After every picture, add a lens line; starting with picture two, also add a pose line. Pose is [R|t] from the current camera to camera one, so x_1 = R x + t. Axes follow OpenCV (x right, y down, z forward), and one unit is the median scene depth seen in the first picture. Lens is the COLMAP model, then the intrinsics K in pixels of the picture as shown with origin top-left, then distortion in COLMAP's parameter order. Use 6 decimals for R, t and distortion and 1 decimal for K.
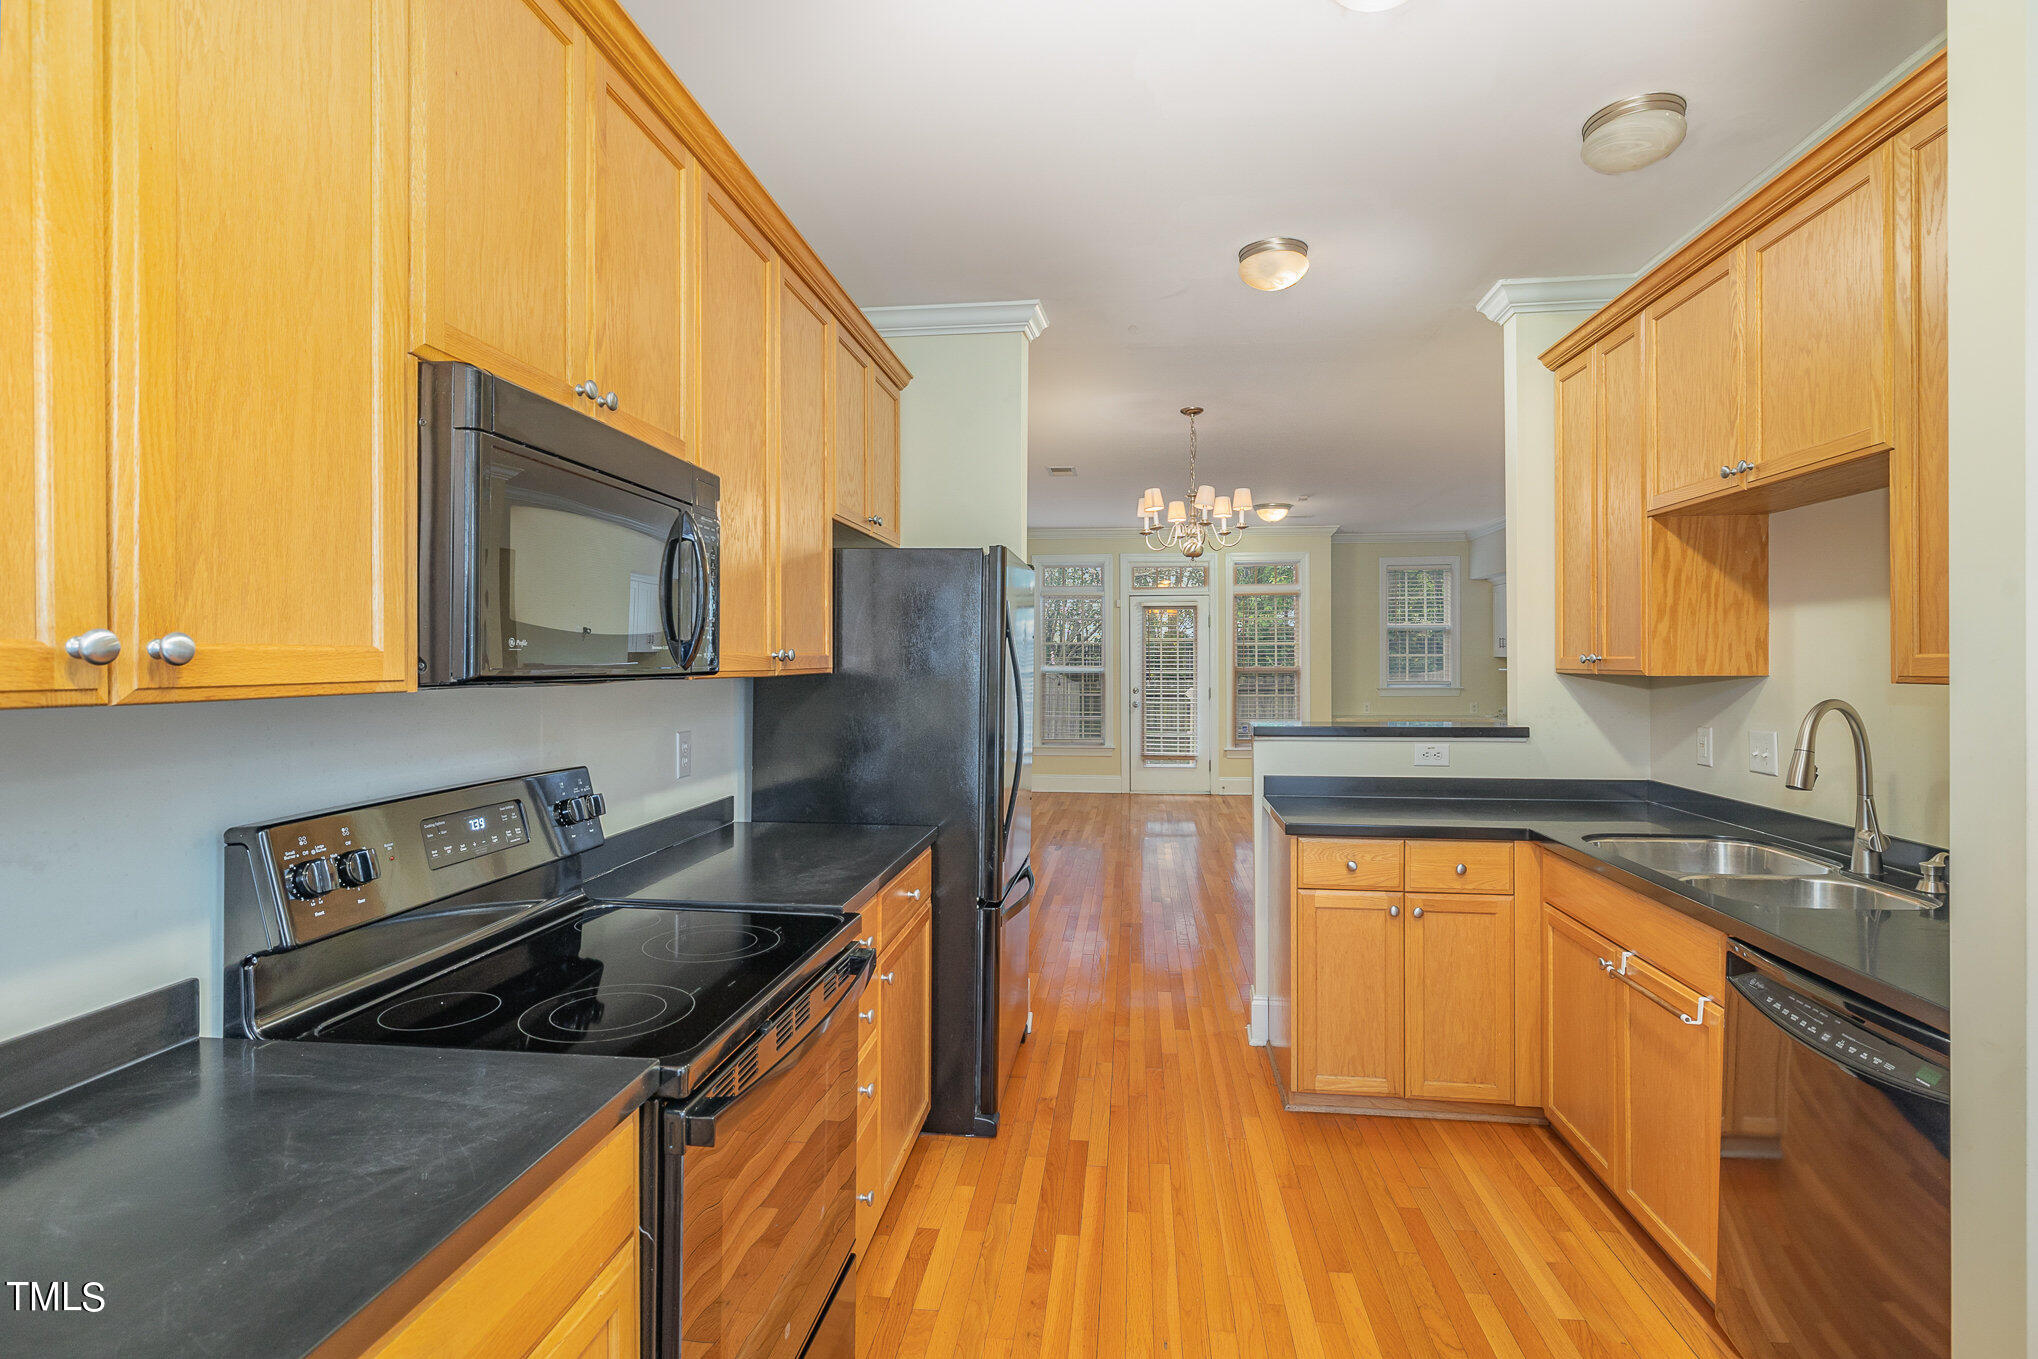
lens RADIAL K [[1017.9, 0, 1018.6], [0, 1017.9, 670.0], [0, 0, 1]] dist [-0.005973, 0.001065]
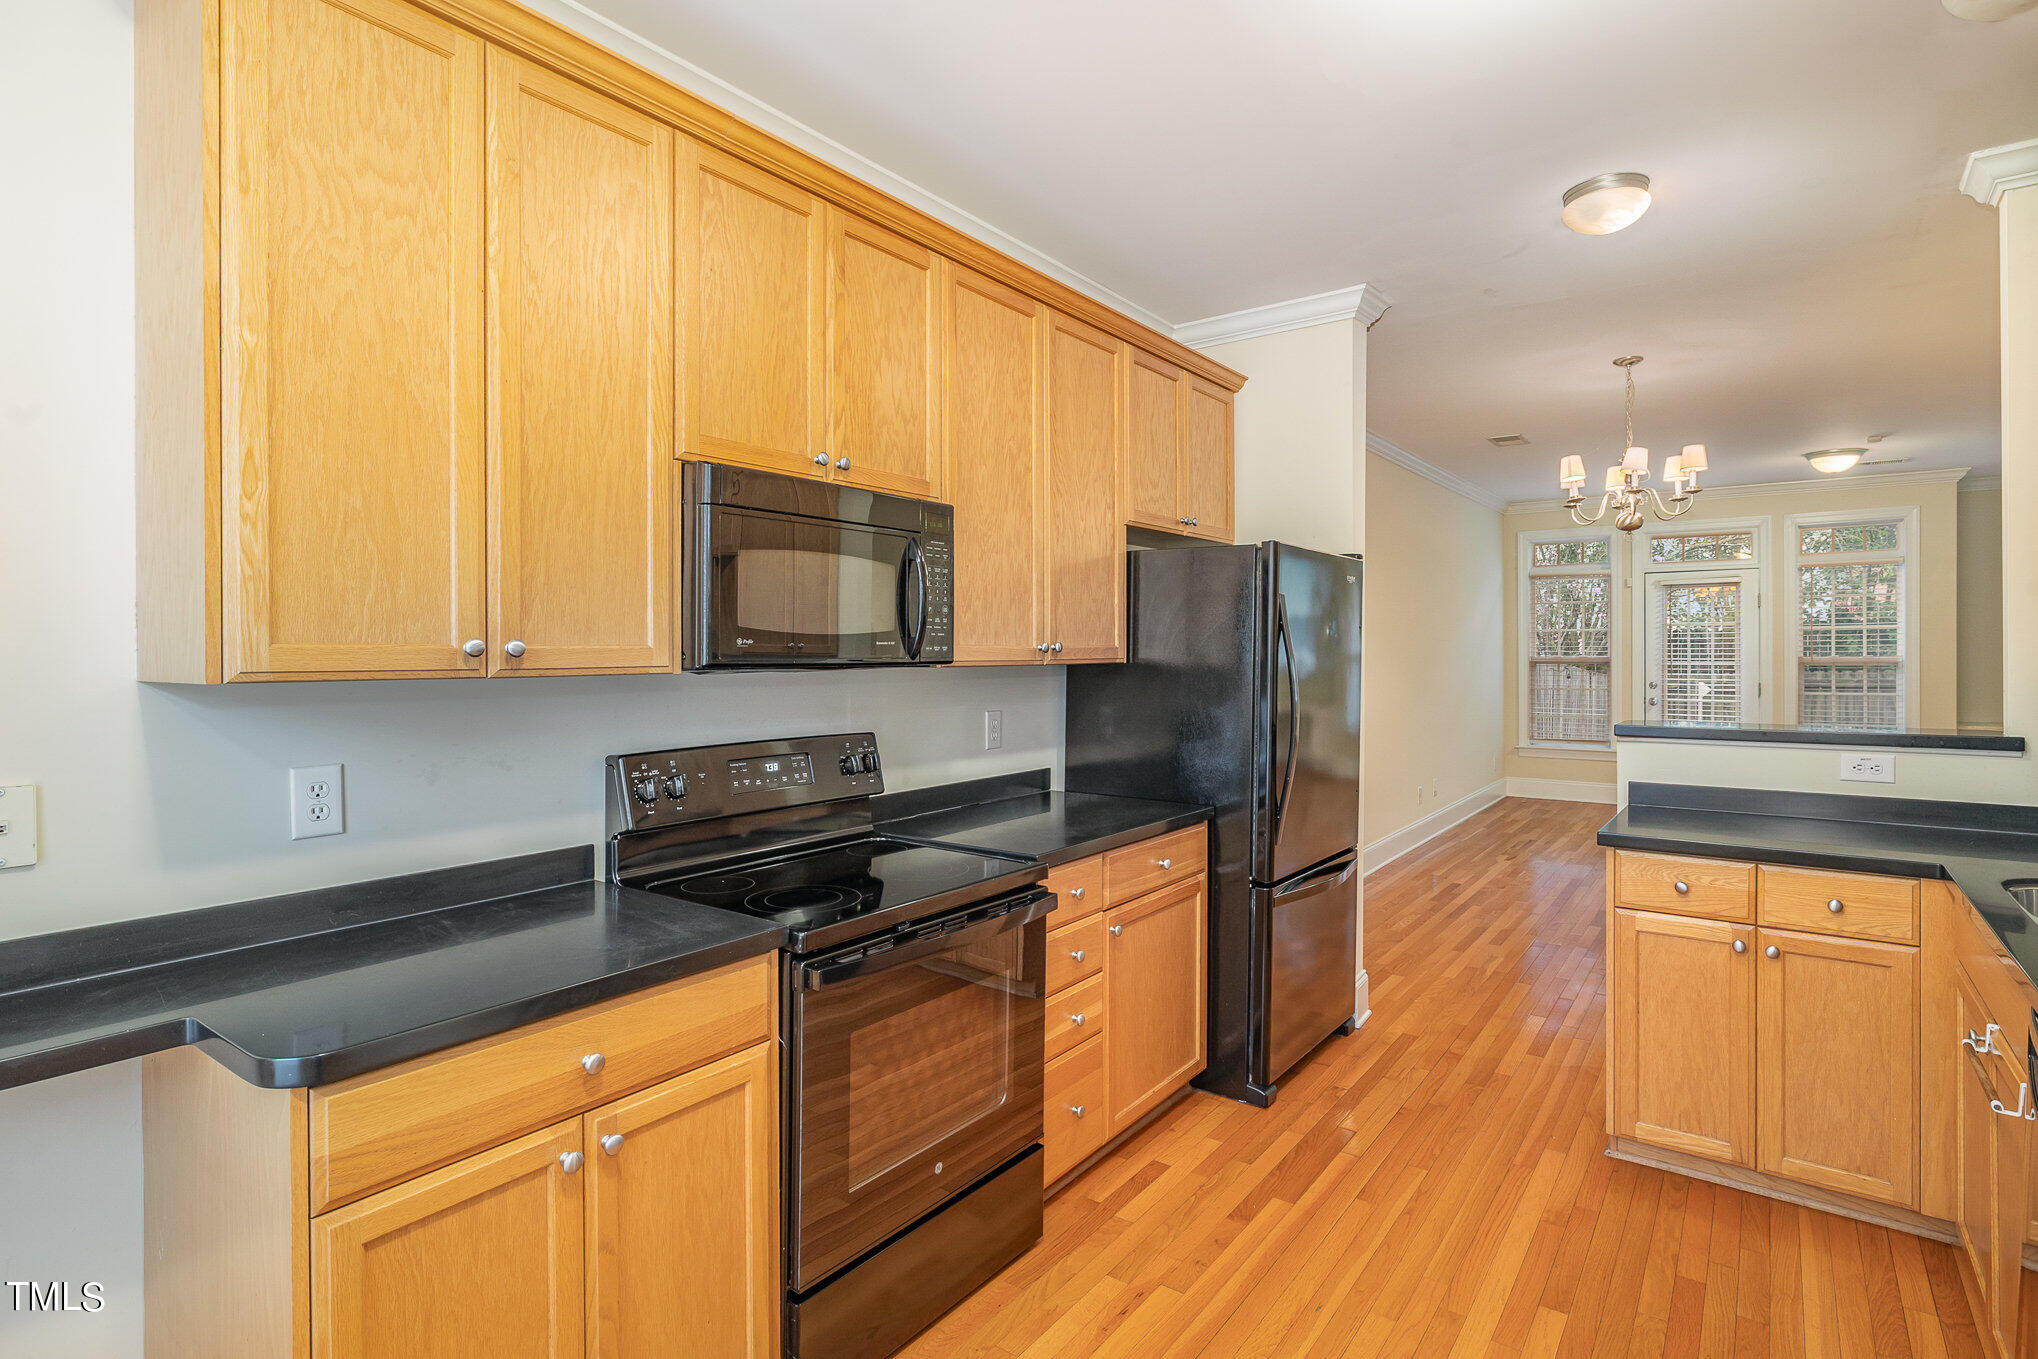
lens RADIAL K [[1017.9, 0, 967.5], [0, 1017.9, 663.4], [0, 0, 1]] dist [-0.005973, 0.001065]
pose [[0.858083, 0.002910, -0.513502, 0.132926], [-0.001296, 0.999993, 0.003501, -0.000090], [0.513509, -0.002339, 0.858081, -0.027651]]
